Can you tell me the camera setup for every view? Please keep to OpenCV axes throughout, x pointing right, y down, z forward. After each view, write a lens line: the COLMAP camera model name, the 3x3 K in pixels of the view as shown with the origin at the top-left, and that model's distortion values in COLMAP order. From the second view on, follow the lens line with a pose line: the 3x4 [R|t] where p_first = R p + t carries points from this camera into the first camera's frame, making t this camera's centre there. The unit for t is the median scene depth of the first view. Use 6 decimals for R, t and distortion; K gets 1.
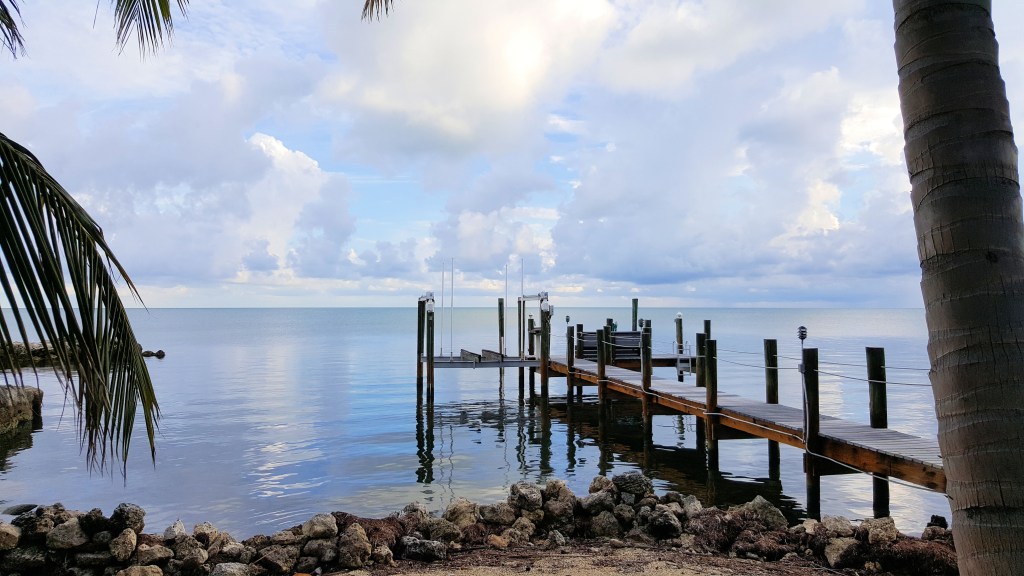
lens RADIAL K [[776.7, 0, 513.6], [0, 776.7, 287.5], [0, 0, 1]] dist [0.095074, -0.150873]
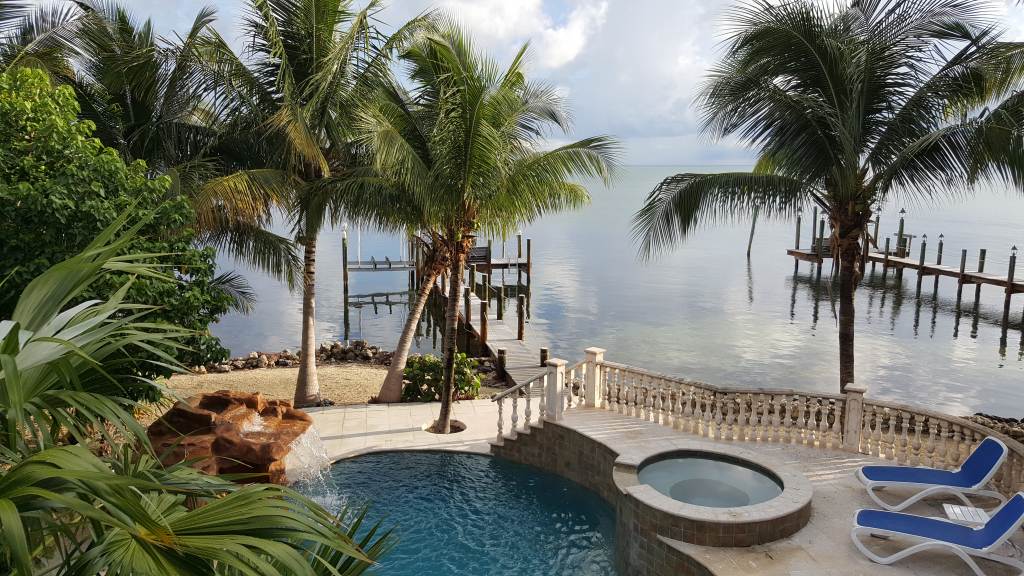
lens RADIAL K [[776.7, 0, 507.2], [0, 776.7, 277.3], [0, 0, 1]] dist [0.095074, -0.150873]
pose [[0.999974, 0.004245, 0.005824, 0.678758], [-0.005152, 0.986159, 0.165720, -0.479928], [-0.005040, -0.165746, 0.986156, -1.846741]]
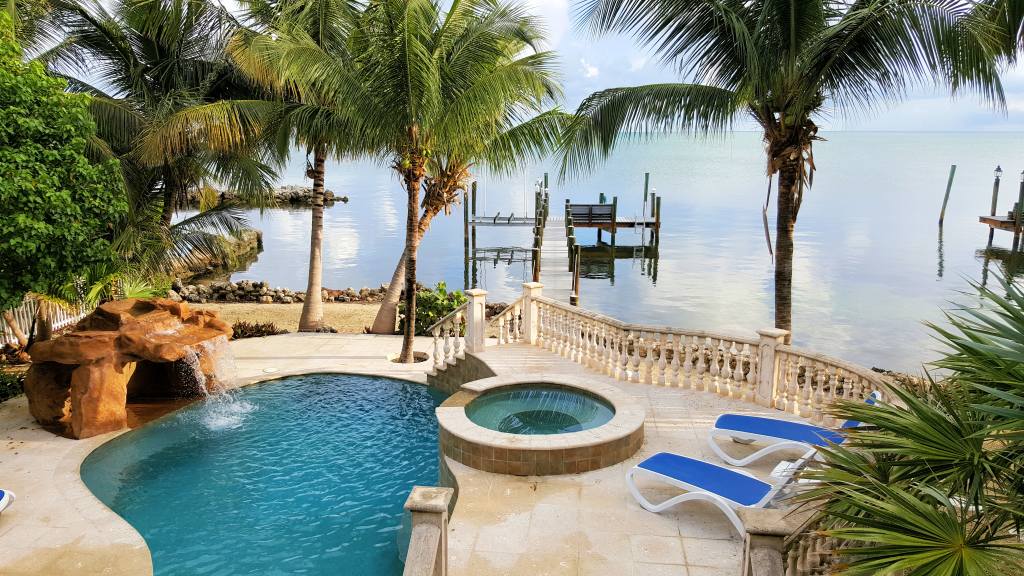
lens RADIAL K [[776.7, 0, 490.4], [0, 776.7, 283.8], [0, 0, 1]] dist [0.095074, -0.150873]
pose [[0.959798, 0.051772, -0.275876, 1.243273], [0.007783, 0.977556, 0.210532, -0.379555], [0.280584, -0.204216, 0.937853, -1.721657]]
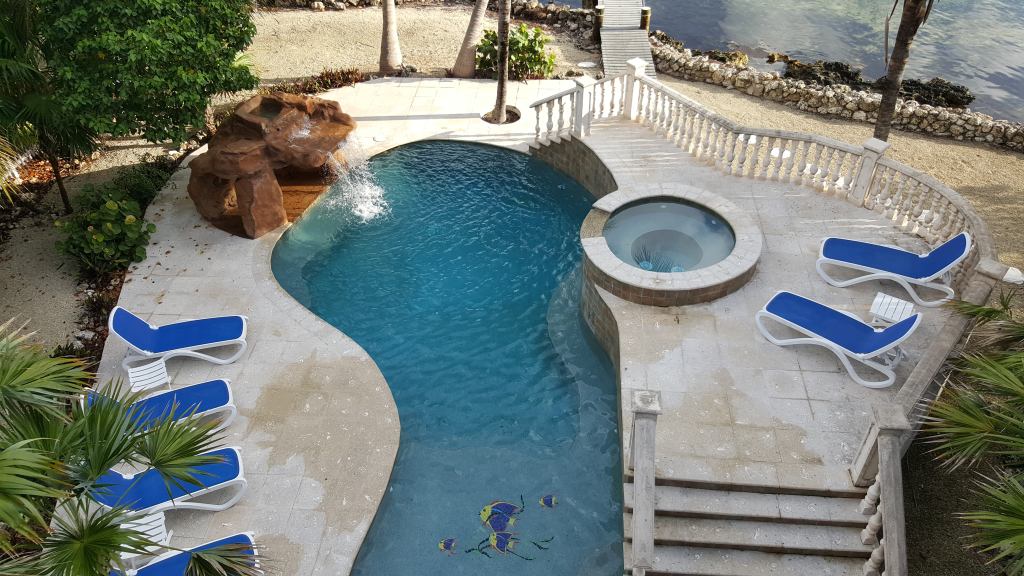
lens RADIAL K [[776.7, 0, 493.2], [0, 776.7, 290.0], [0, 0, 1]] dist [0.095074, -0.150873]
pose [[0.965134, 0.138473, -0.222132, 1.028052], [0.043195, 0.752726, 0.656915, -0.786490], [0.258169, -0.643606, 0.720500, -1.783551]]
